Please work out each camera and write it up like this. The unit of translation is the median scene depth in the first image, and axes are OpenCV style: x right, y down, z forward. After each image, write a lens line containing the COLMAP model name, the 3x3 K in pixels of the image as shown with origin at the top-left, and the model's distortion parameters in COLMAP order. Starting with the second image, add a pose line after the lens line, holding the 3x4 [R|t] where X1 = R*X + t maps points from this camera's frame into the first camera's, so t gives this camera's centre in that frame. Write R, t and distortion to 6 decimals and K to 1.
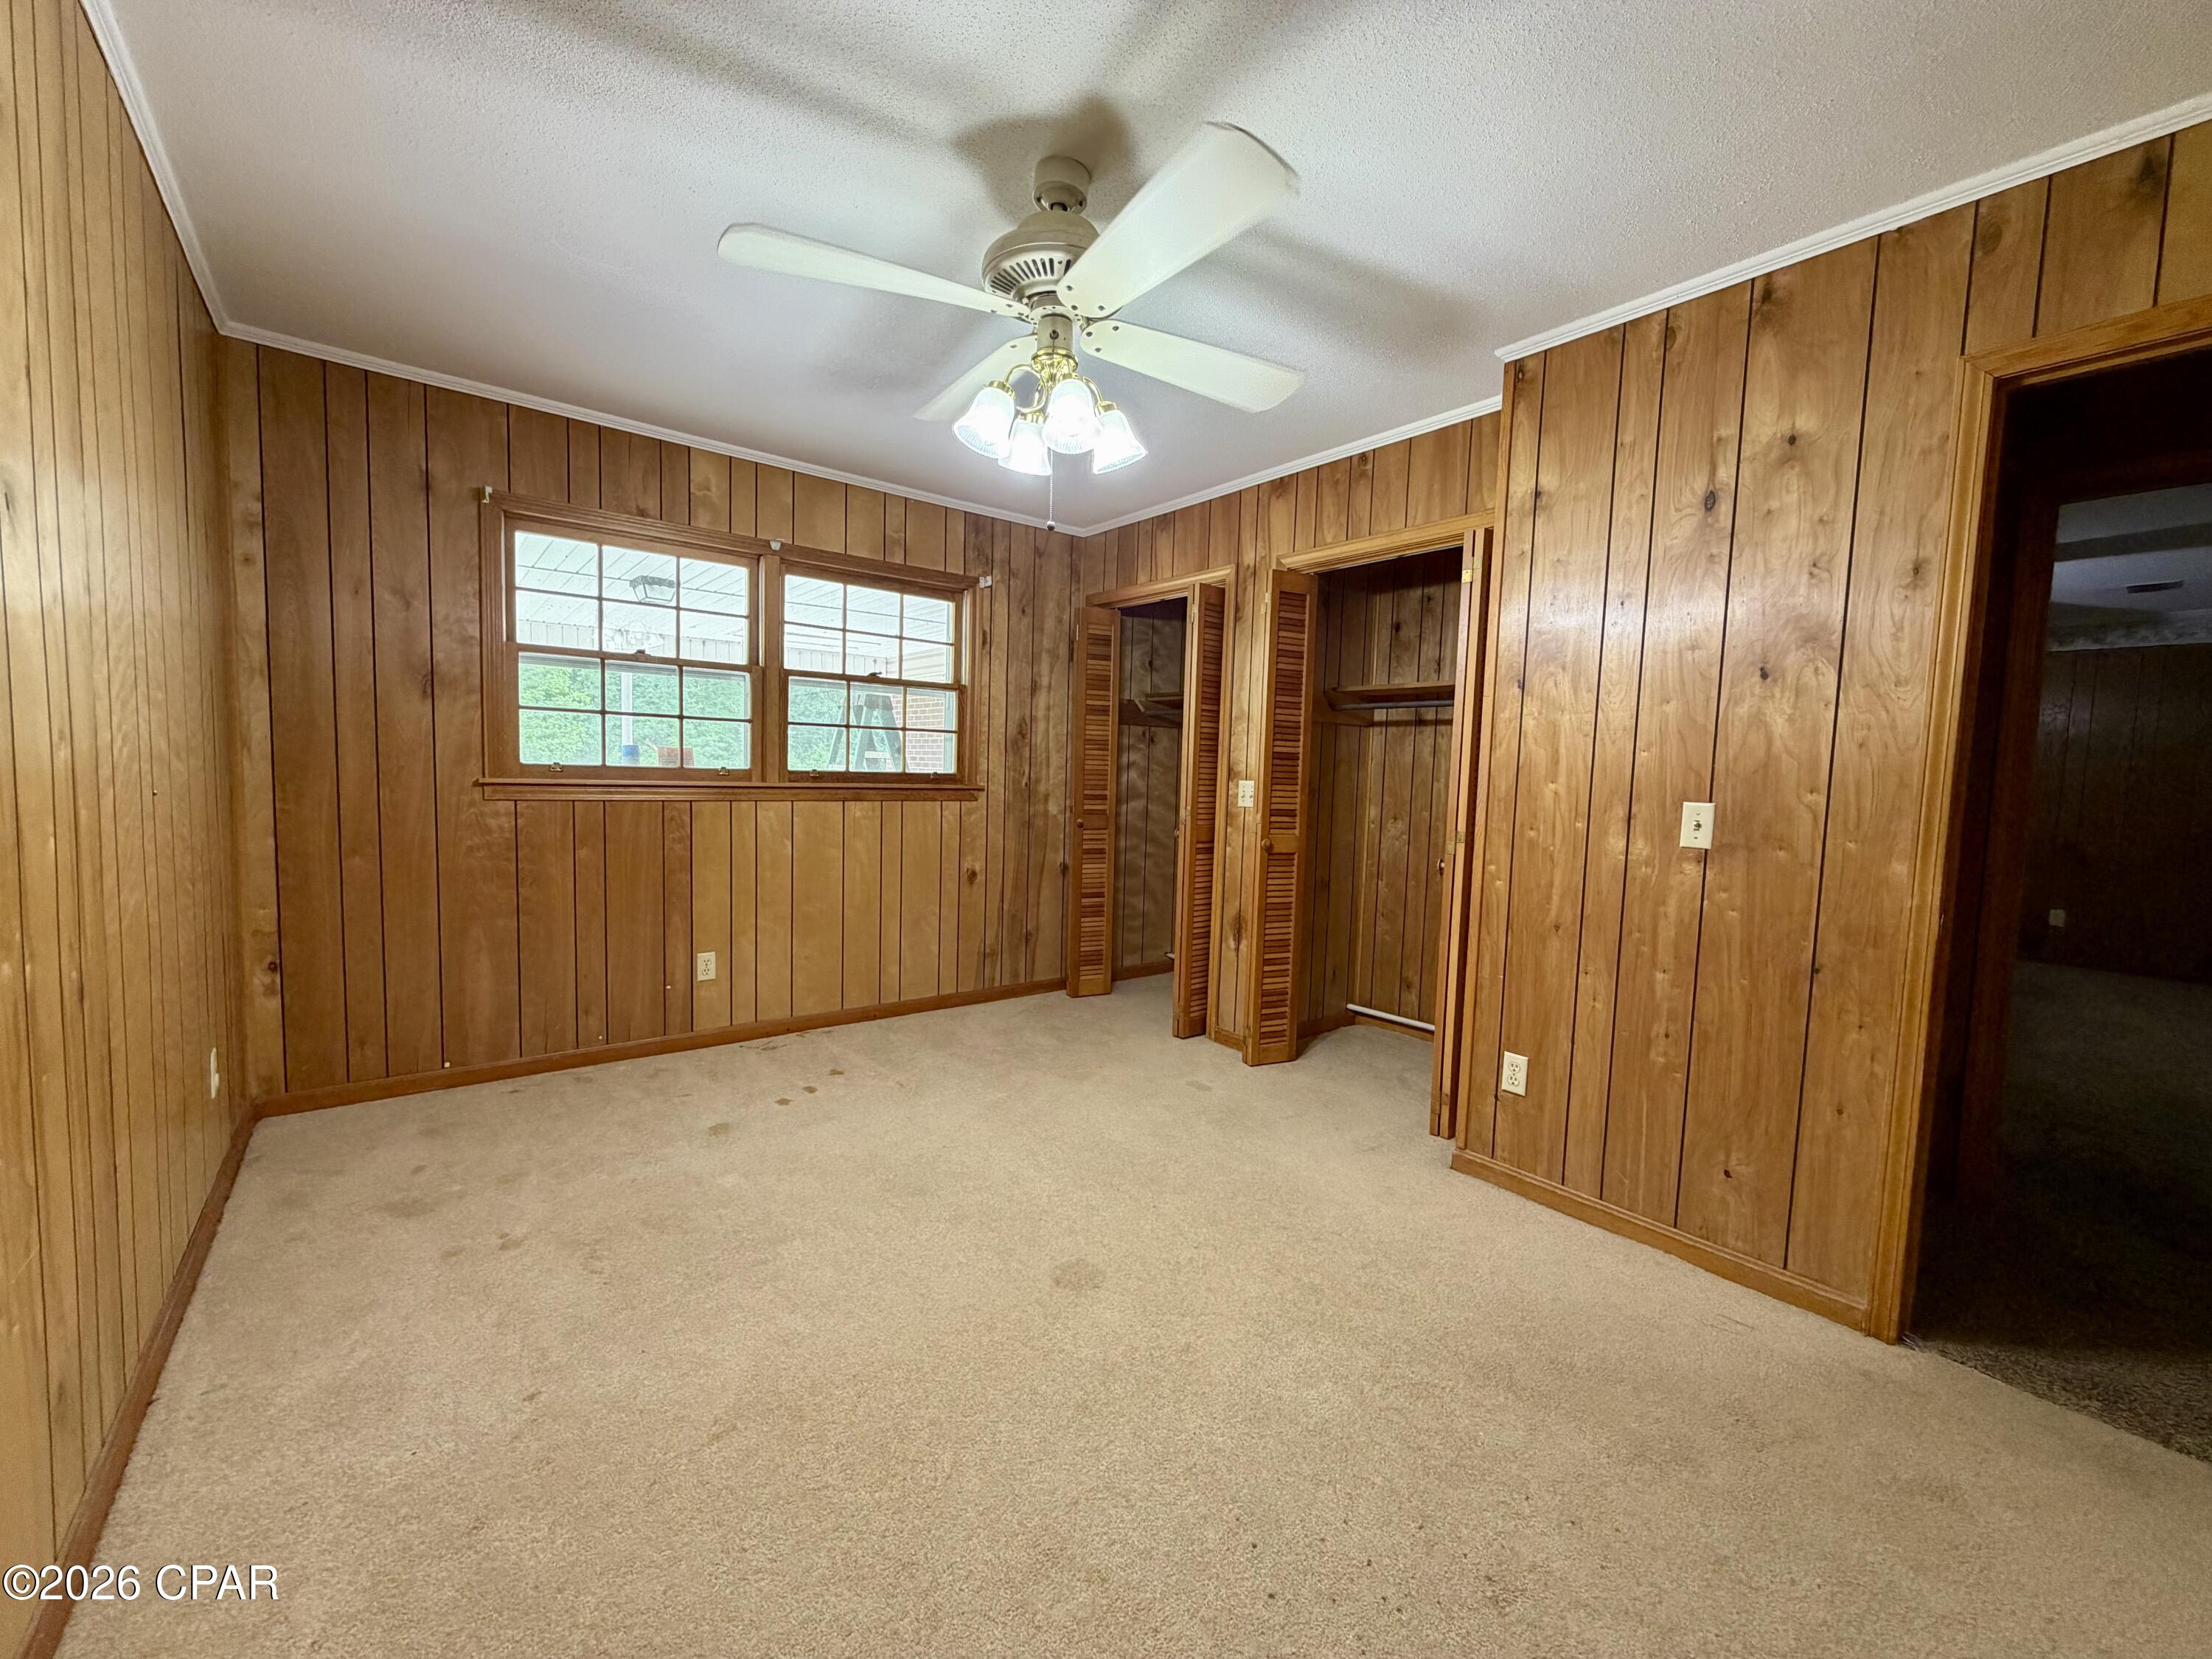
lens RADIAL K [[882.4, 0, 1097.6], [0, 882.4, 831.0], [0, 0, 1]] dist [0.000503, -0.000075]
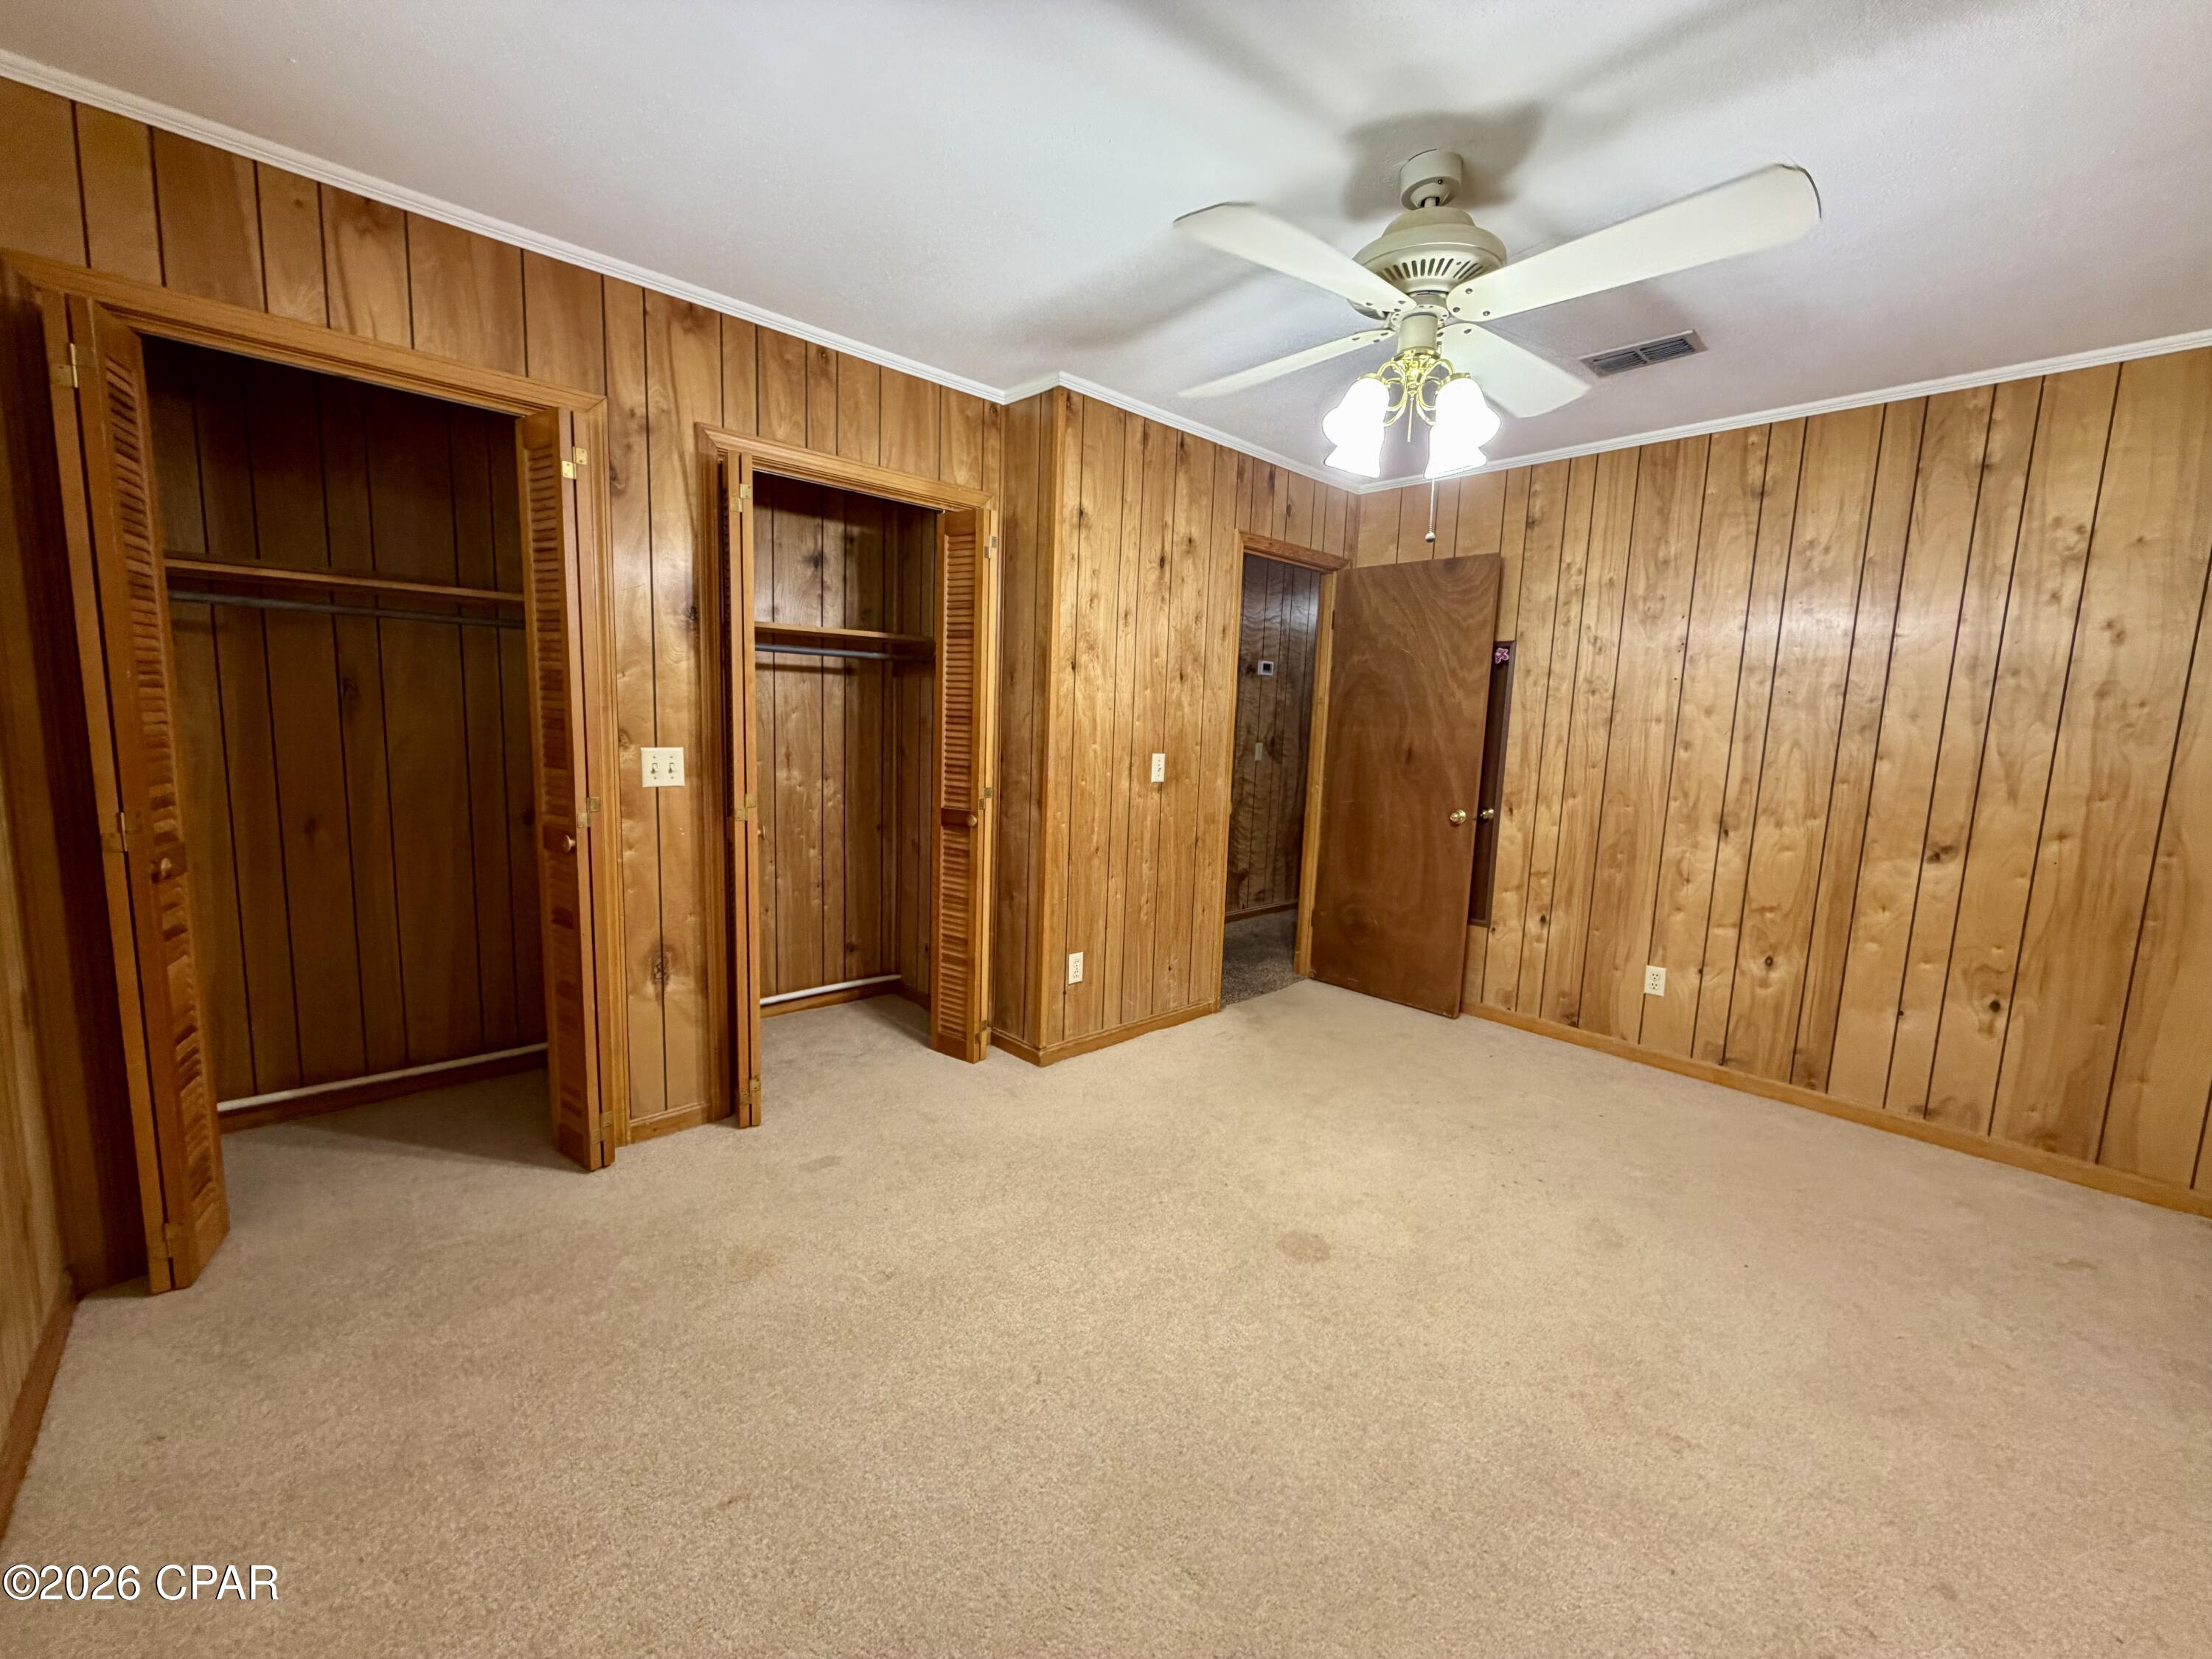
lens RADIAL K [[882.4, 0, 1100.6], [0, 882.4, 818.4], [0, 0, 1]] dist [0.000503, -0.000075]
pose [[-0.074224, -0.156274, 0.984921, -0.807201], [0.028552, 0.986907, 0.158741, -0.154166], [-0.996833, 0.039904, -0.068791, 1.087468]]
